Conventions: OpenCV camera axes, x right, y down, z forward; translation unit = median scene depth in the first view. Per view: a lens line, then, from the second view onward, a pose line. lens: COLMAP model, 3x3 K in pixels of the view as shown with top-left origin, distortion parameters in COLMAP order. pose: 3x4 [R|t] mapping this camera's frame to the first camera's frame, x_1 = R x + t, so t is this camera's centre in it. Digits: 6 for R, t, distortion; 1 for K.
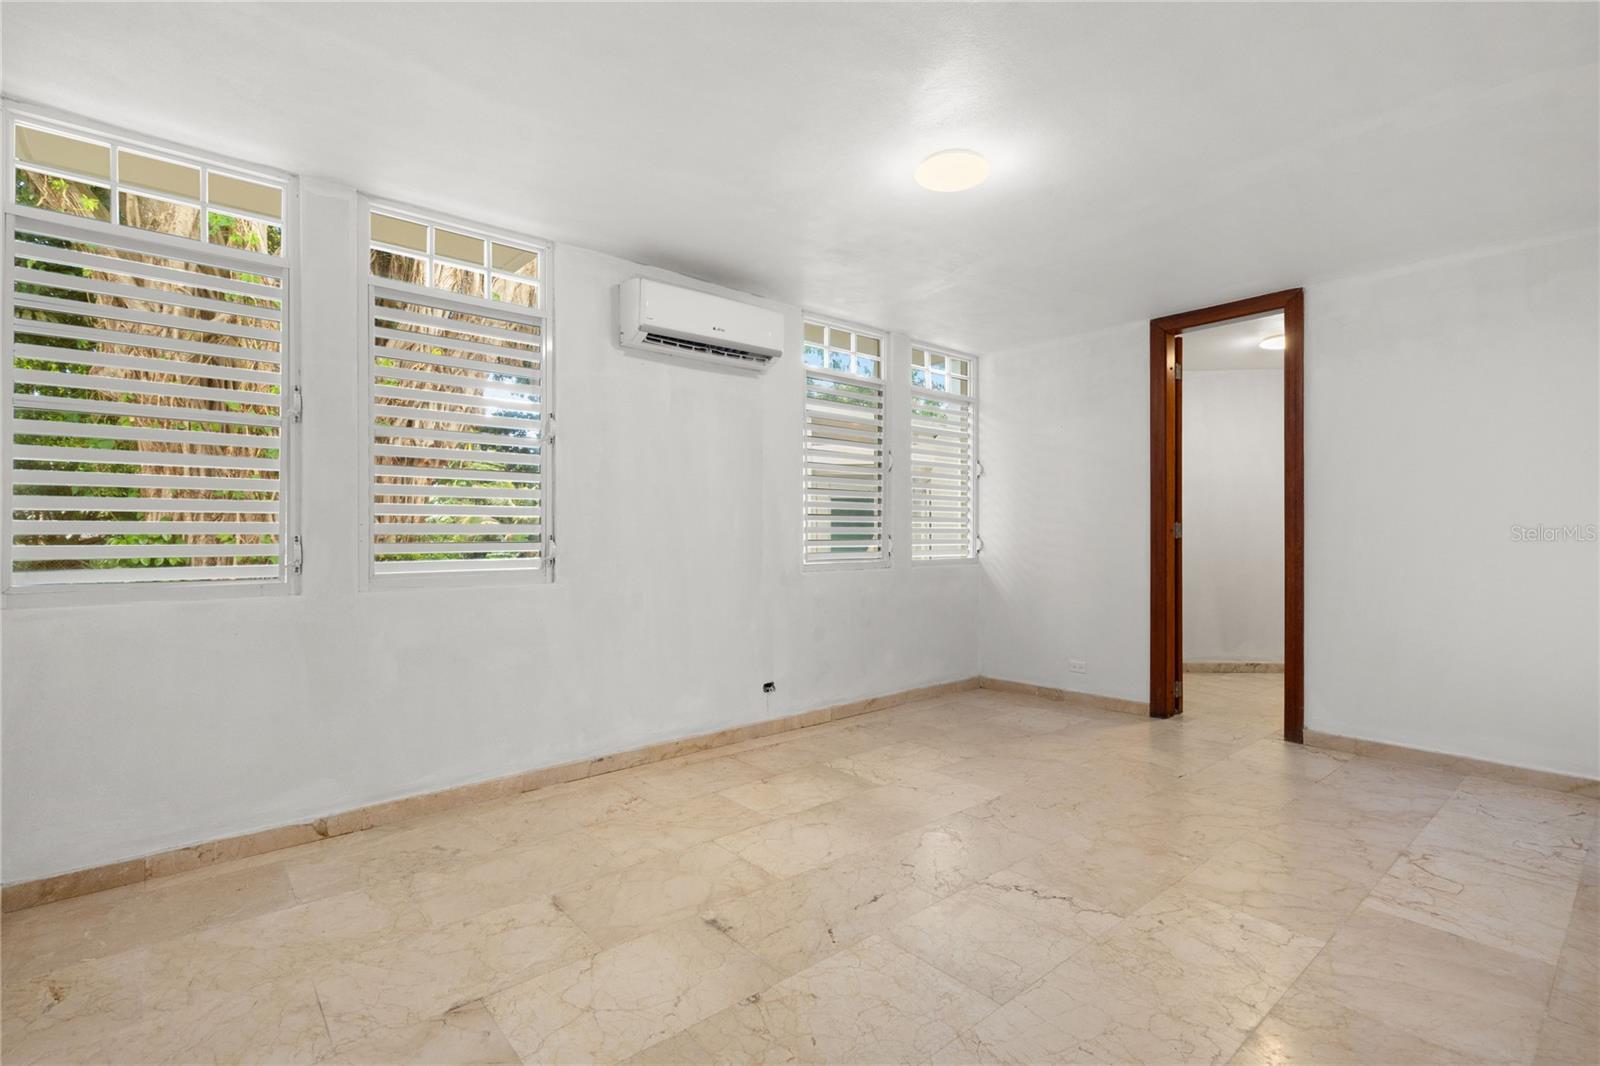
lens RADIAL K [[715.7, 0, 790.6], [0, 715.7, 535.0], [0, 0, 1]] dist [-0.002157, 0.001013]
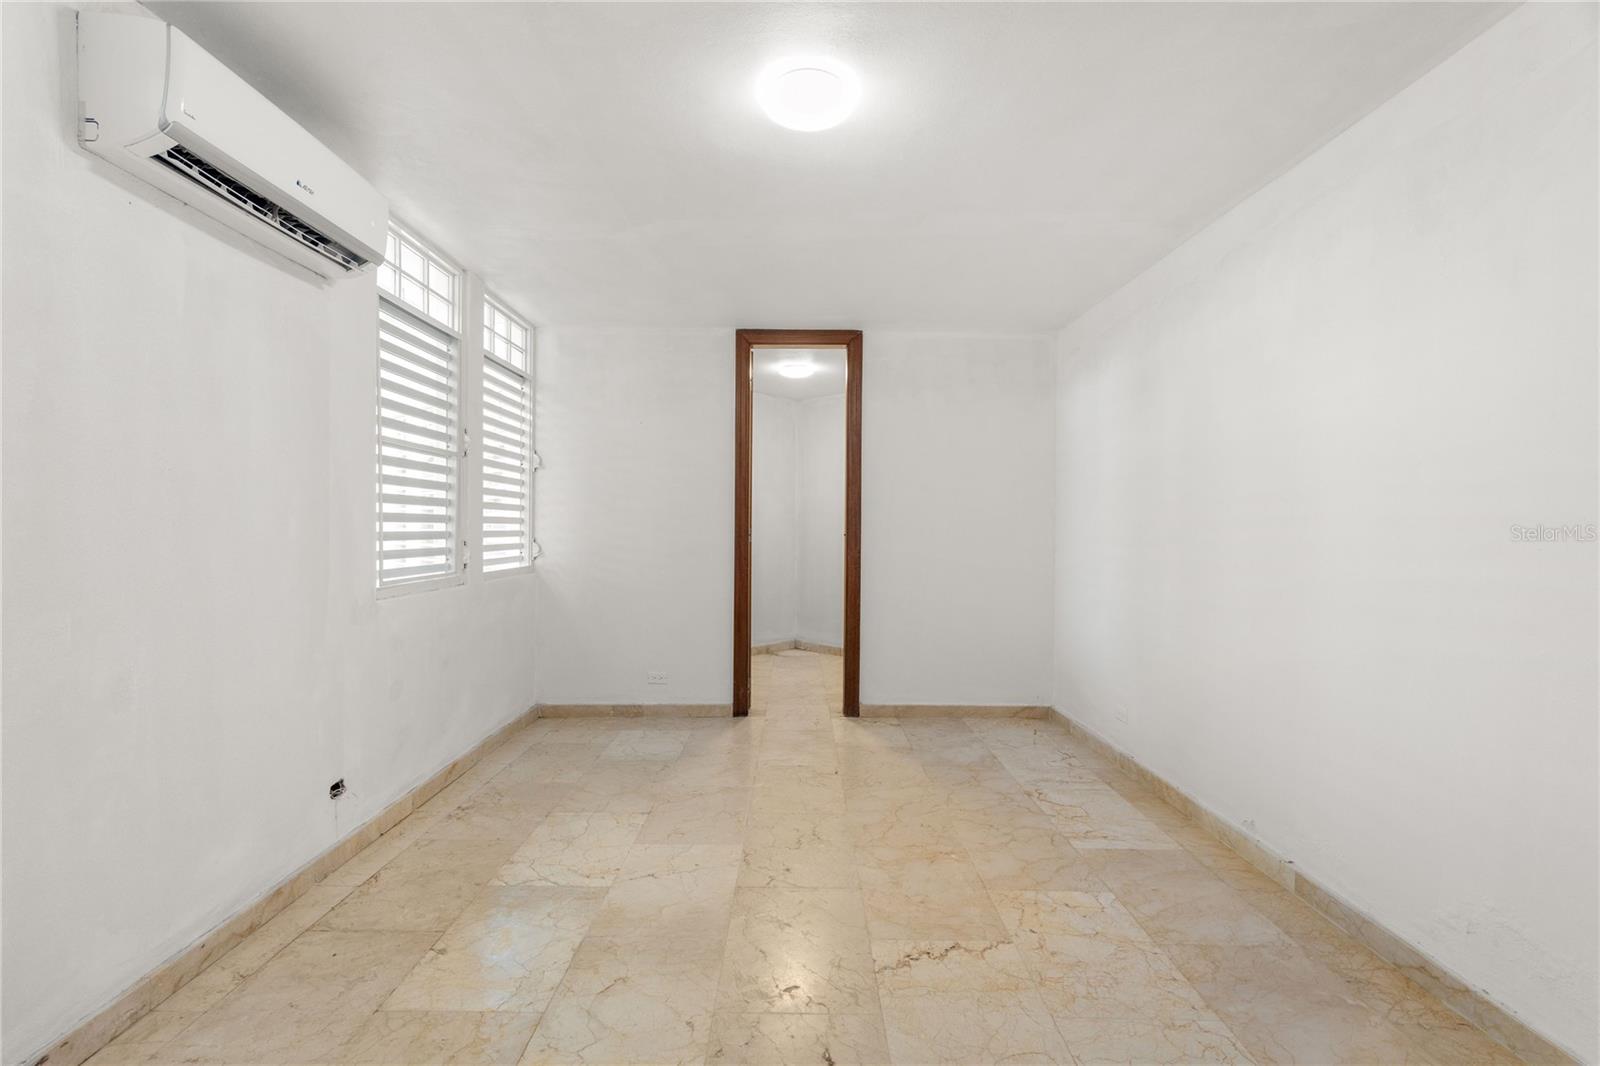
lens RADIAL K [[715.7, 0, 790.6], [0, 715.7, 535.0], [0, 0, 1]] dist [-0.002157, 0.001013]
pose [[0.660017, -0.001625, 0.751249, -0.267190], [-0.005271, 0.999963, 0.006794, -0.017637], [-0.751233, -0.008444, 0.659984, 0.328282]]
